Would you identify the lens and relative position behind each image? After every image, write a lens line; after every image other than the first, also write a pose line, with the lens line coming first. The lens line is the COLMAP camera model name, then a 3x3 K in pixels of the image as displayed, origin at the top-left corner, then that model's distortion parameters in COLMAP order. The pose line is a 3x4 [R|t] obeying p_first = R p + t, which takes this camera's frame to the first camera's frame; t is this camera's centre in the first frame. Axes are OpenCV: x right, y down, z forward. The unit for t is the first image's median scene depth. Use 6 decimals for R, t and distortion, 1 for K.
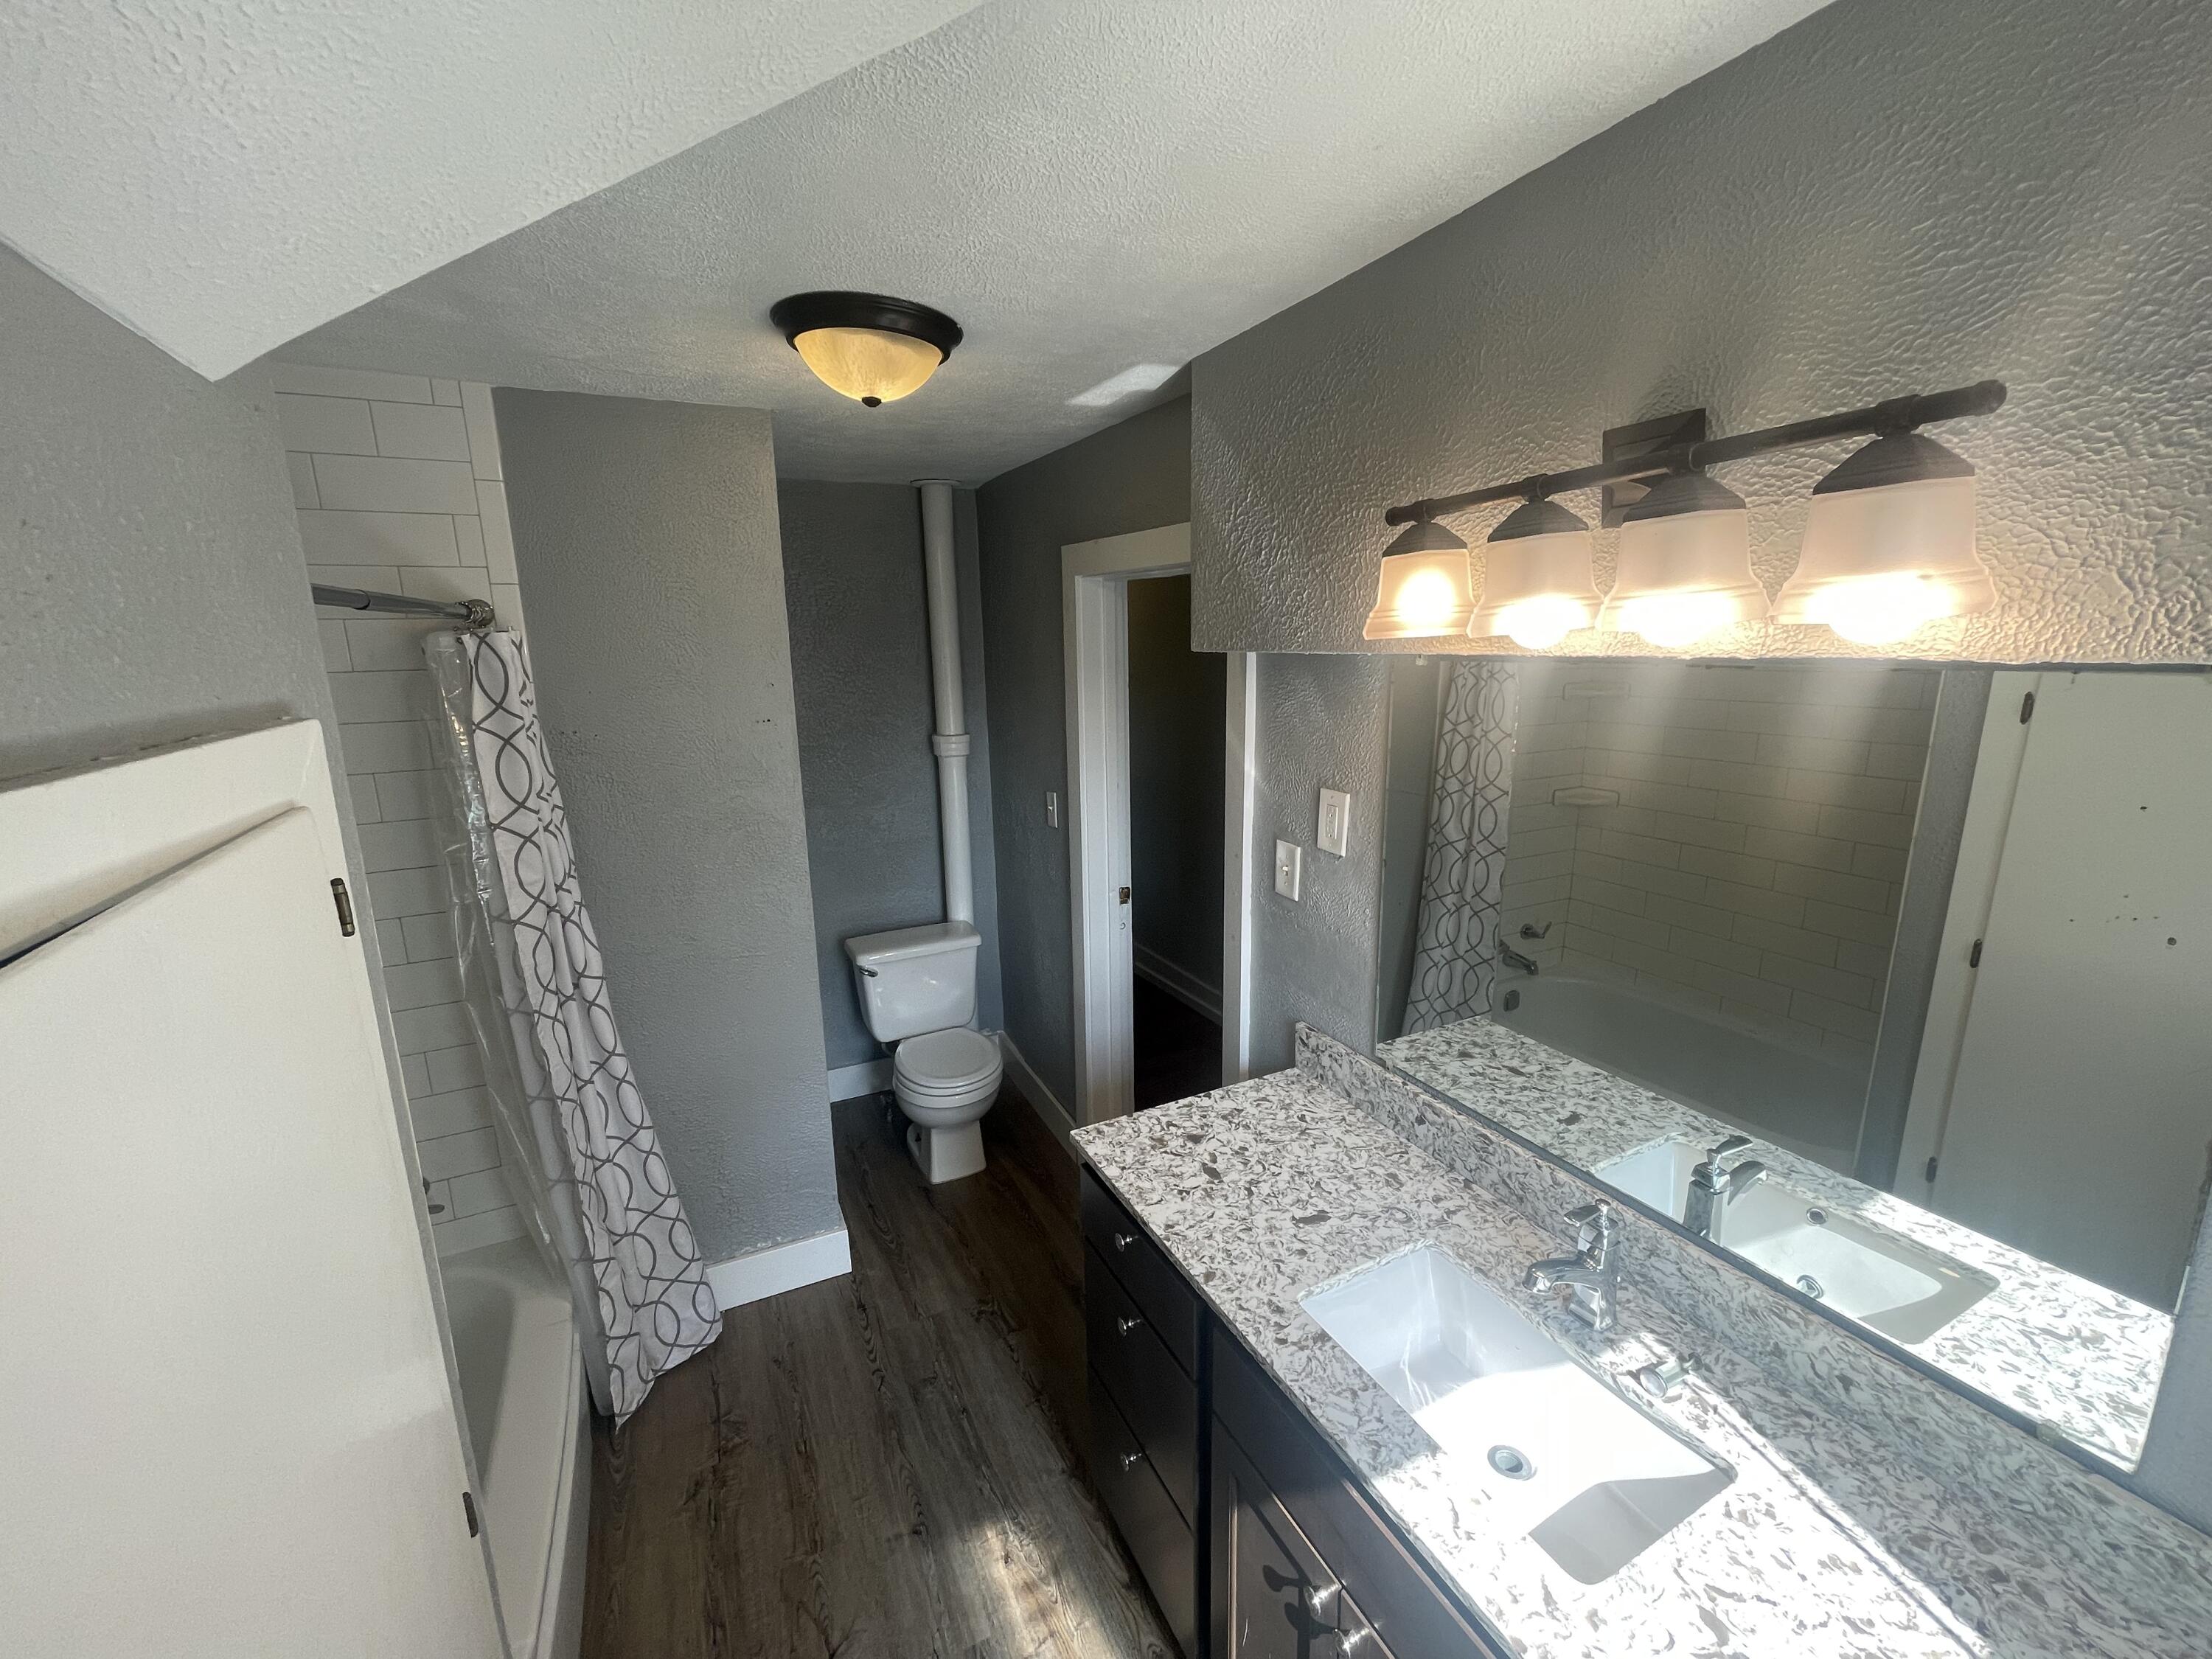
lens RADIAL K [[893.1, 0, 1107.8], [0, 893.1, 829.9], [0, 0, 1]] dist [-0.000375, -0.000026]
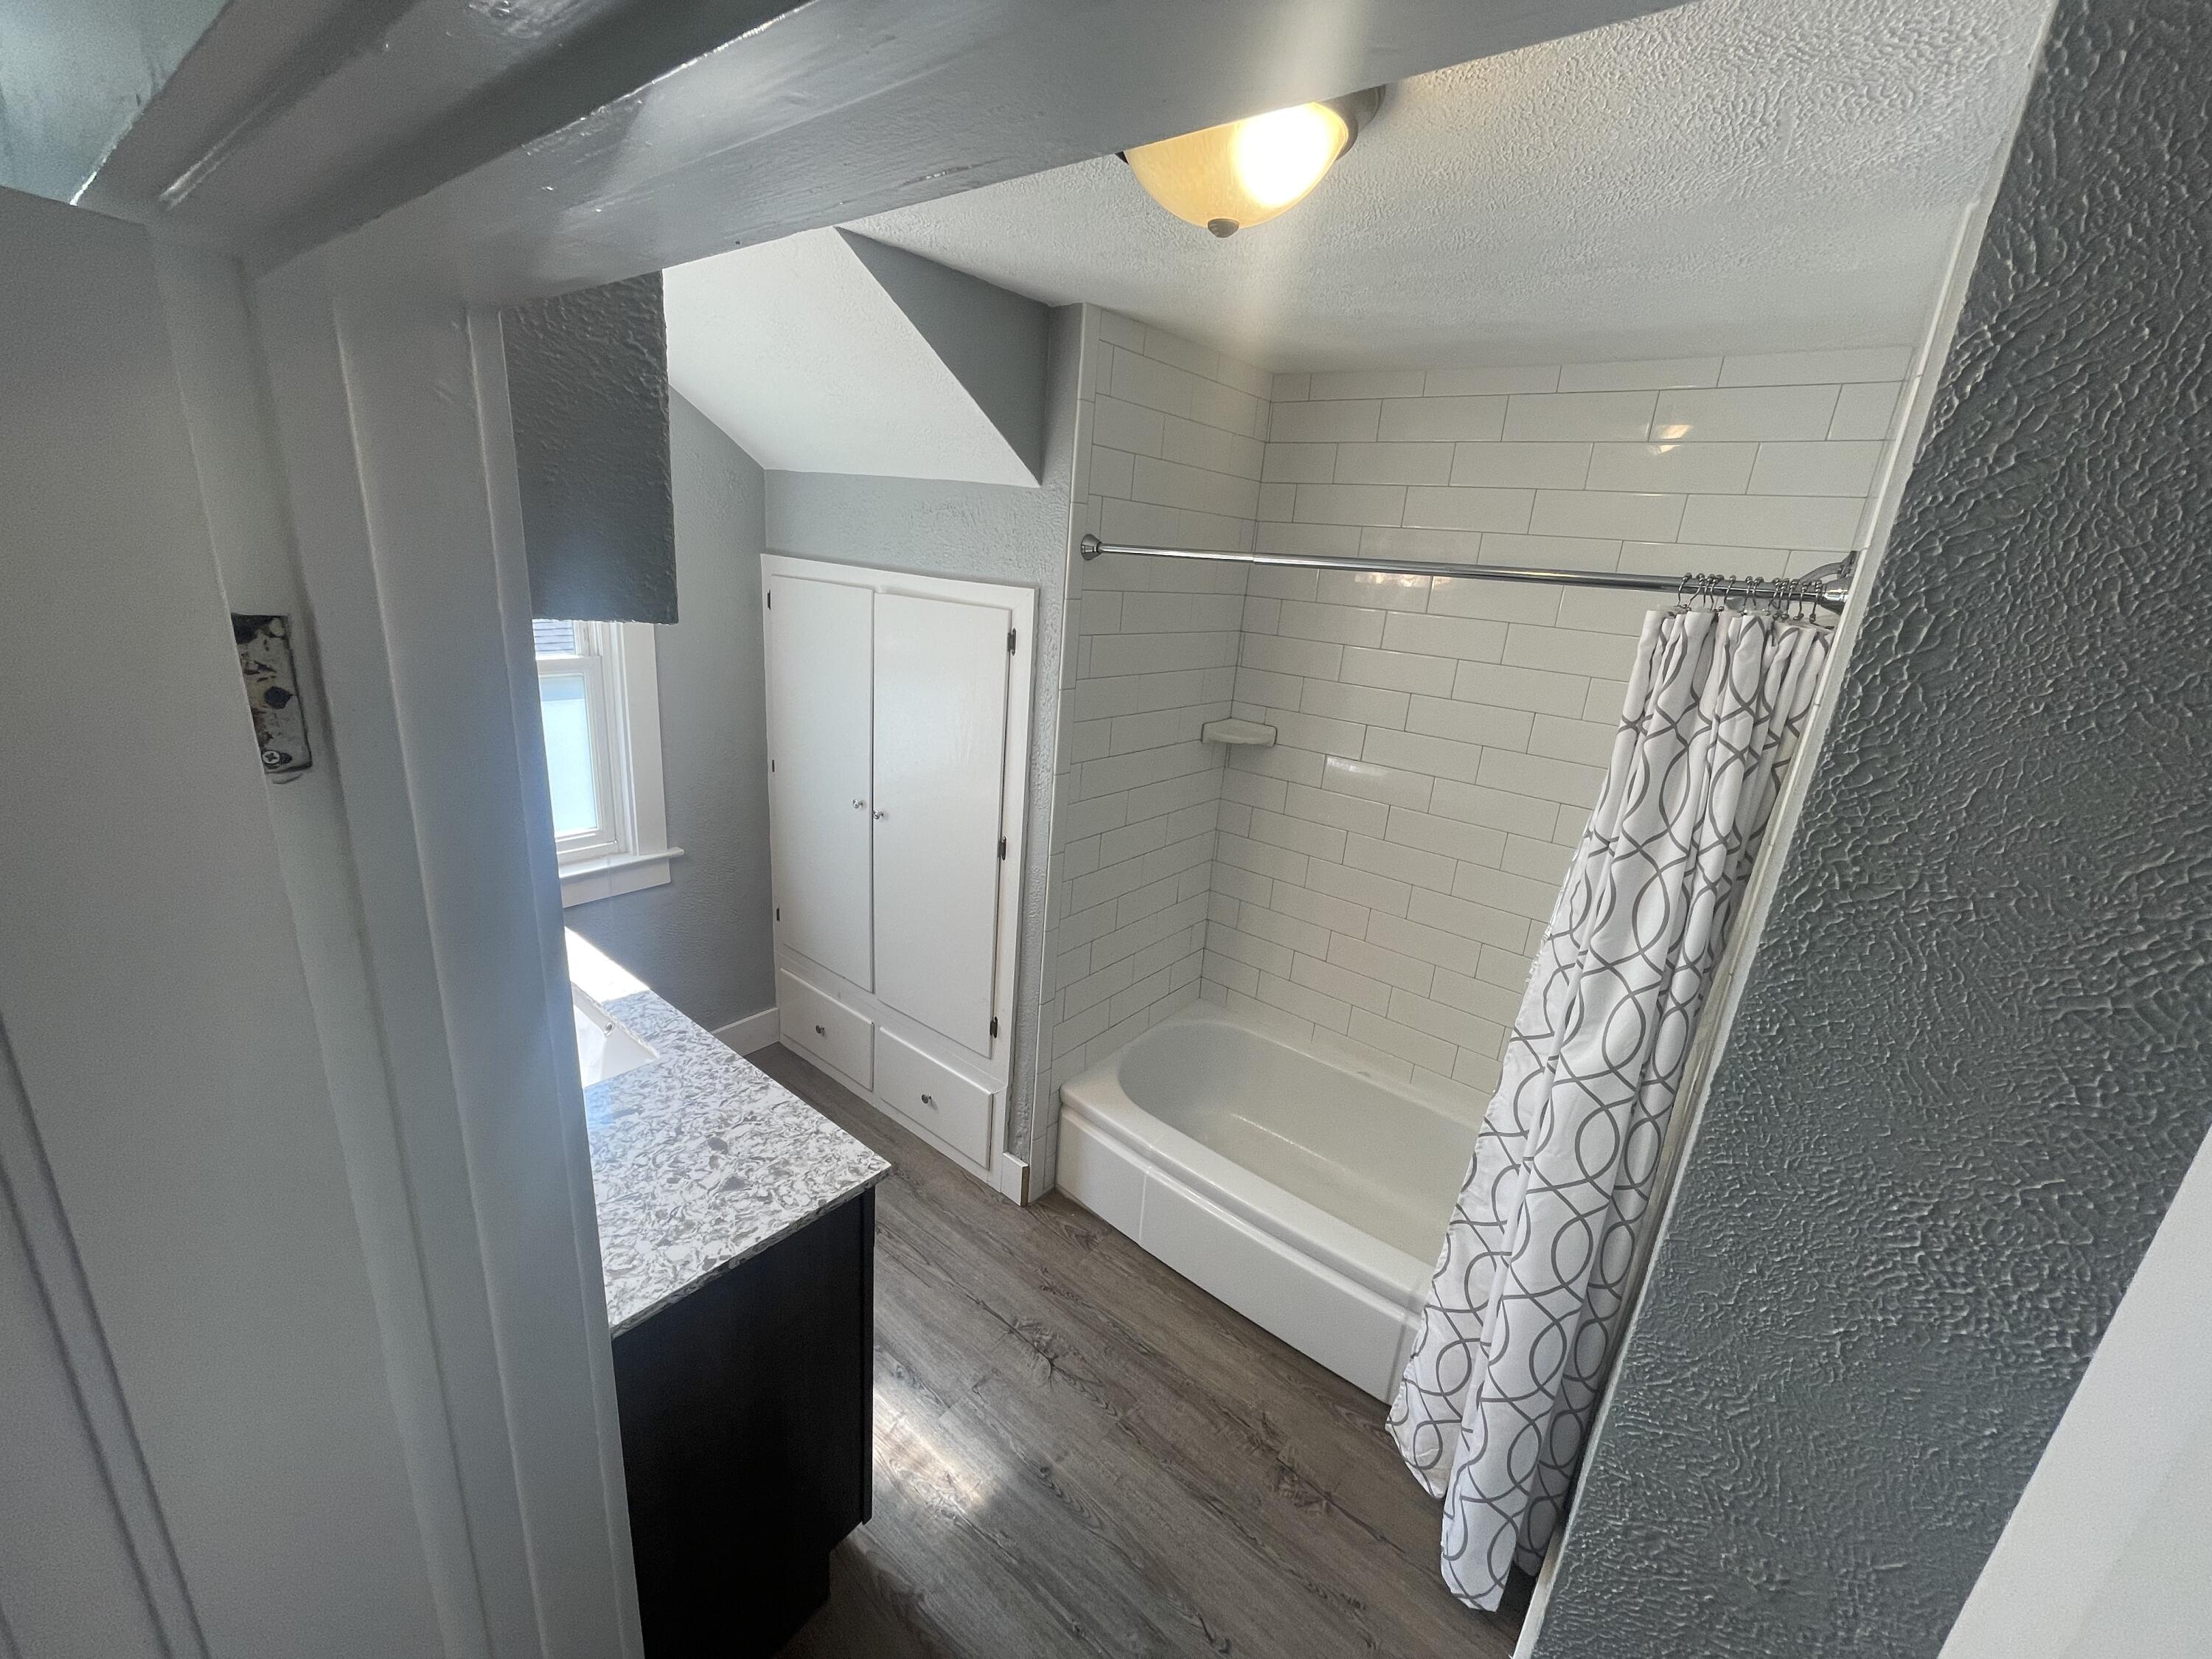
lens RADIAL K [[893.1, 0, 1103.1], [0, 893.1, 827.0], [0, 0, 1]] dist [-0.000375, -0.000026]
pose [[-0.907595, 0.072707, -0.413503, 0.107017], [-0.148005, 0.866257, 0.477172, -0.391832], [0.392893, 0.494280, -0.775450, 1.636016]]
